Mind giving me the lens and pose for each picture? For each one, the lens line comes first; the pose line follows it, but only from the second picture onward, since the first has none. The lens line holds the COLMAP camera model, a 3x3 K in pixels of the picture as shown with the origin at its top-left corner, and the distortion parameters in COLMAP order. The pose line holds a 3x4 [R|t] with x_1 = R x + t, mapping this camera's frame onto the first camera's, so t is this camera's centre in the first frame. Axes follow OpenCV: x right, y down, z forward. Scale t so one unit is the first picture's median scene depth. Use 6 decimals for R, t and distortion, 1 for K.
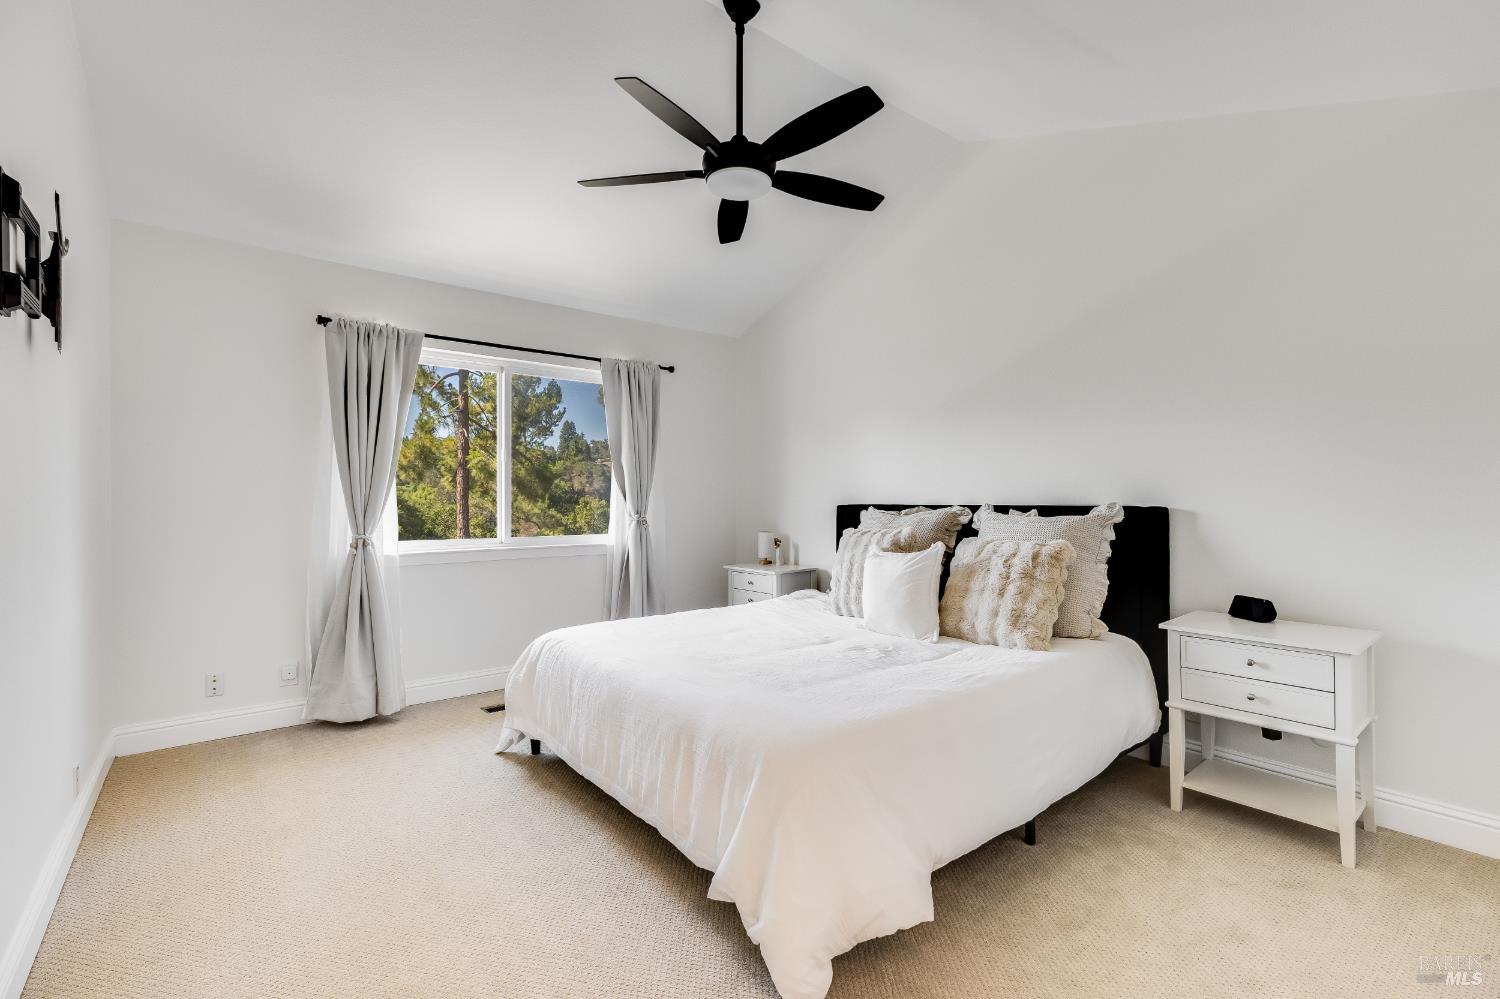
lens RADIAL K [[667.1, 0, 756.6], [0, 667.1, 497.5], [0, 0, 1]] dist [0.001367, -0.000122]
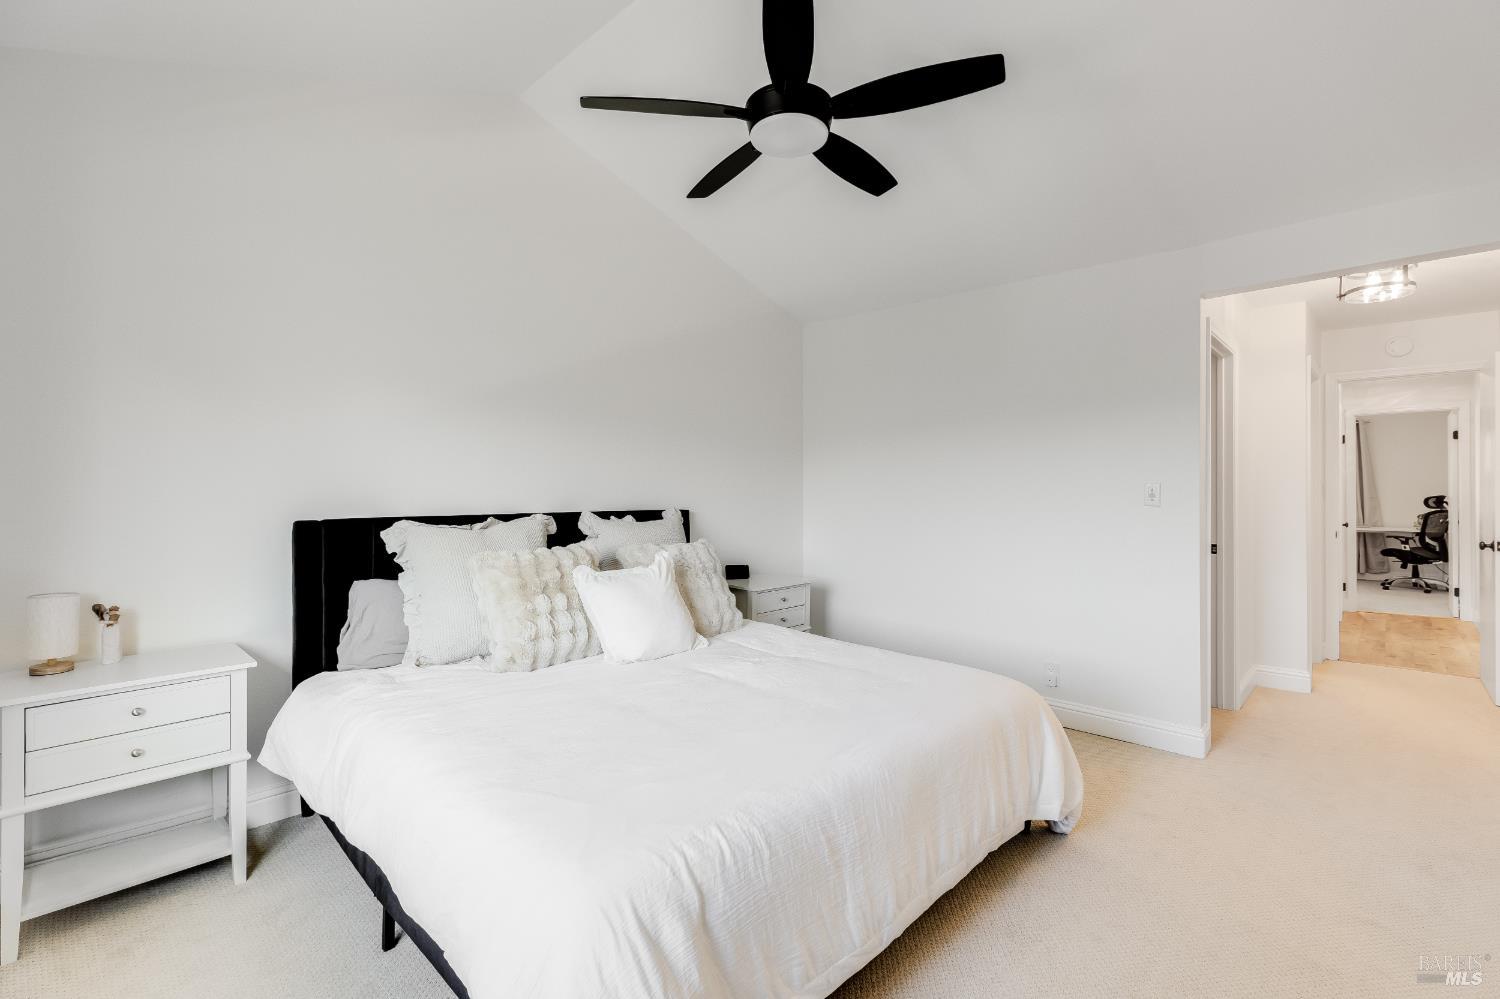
lens RADIAL K [[687.2, 0, 793.4], [0, 687.2, 496.1], [0, 0, 1]] dist [0.002110, 0.000241]
pose [[-0.165931, 0.014842, 0.986026, -0.588548], [0.017333, 0.999776, -0.012132, 0.004642], [-0.985985, 0.015078, -0.166151, 0.760652]]
